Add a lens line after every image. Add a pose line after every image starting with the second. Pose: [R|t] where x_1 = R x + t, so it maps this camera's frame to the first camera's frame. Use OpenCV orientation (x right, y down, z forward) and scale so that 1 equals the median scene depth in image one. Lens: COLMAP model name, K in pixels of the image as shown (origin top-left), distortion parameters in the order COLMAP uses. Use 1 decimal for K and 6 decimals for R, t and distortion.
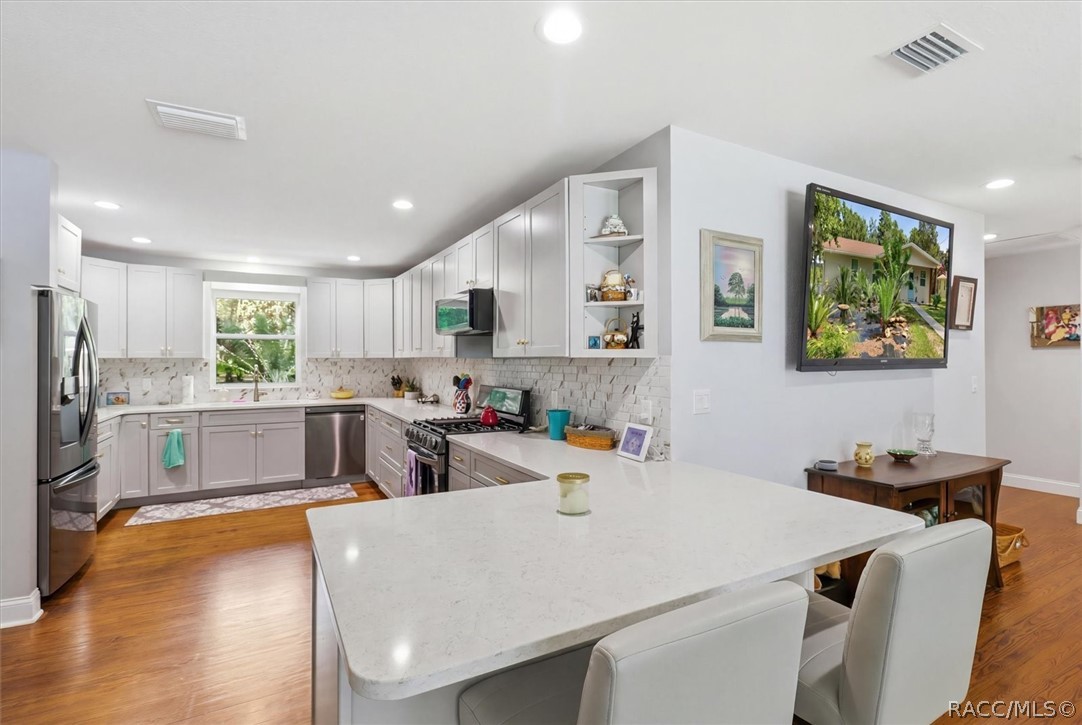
lens RADIAL K [[515.0, 0, 540.9], [0, 515.0, 356.7], [0, 0, 1]] dist [-0.008403, 0.006643]
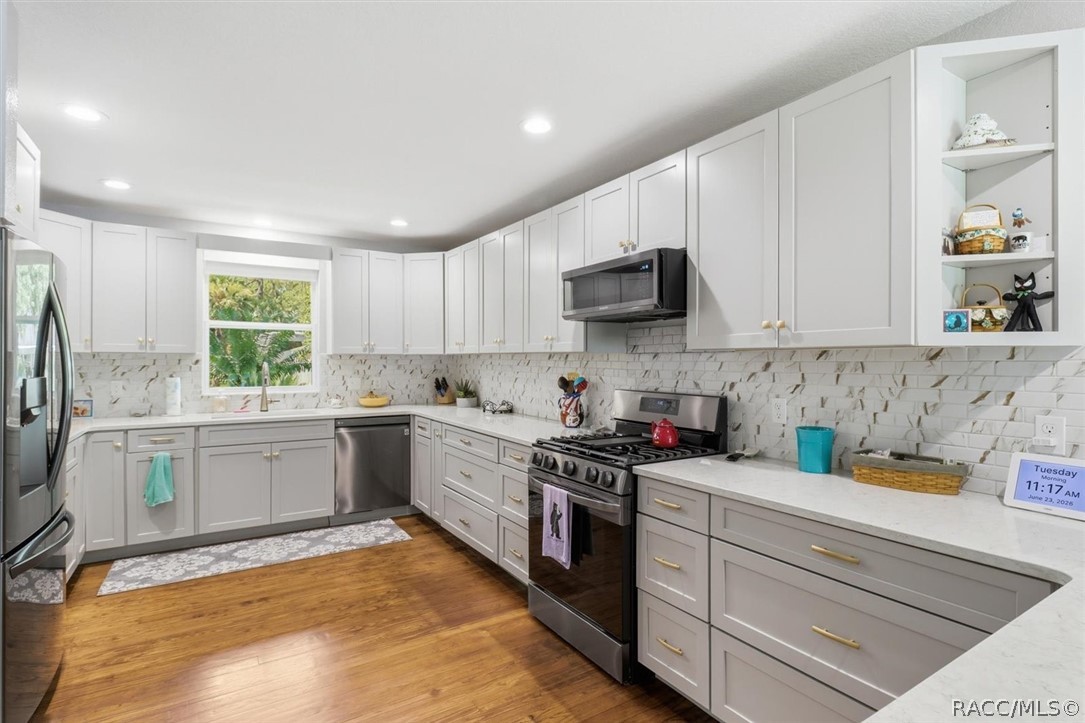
lens RADIAL K [[545.3, 0, 541.4], [0, 545.3, 357.2], [0, 0, 1]] dist [0.004465, -0.002041]
pose [[0.998189, 0.001911, 0.060129, -0.241608], [-0.001814, 0.999997, -0.001671, 0.009727], [-0.060132, 0.001559, 0.998189, 0.216021]]
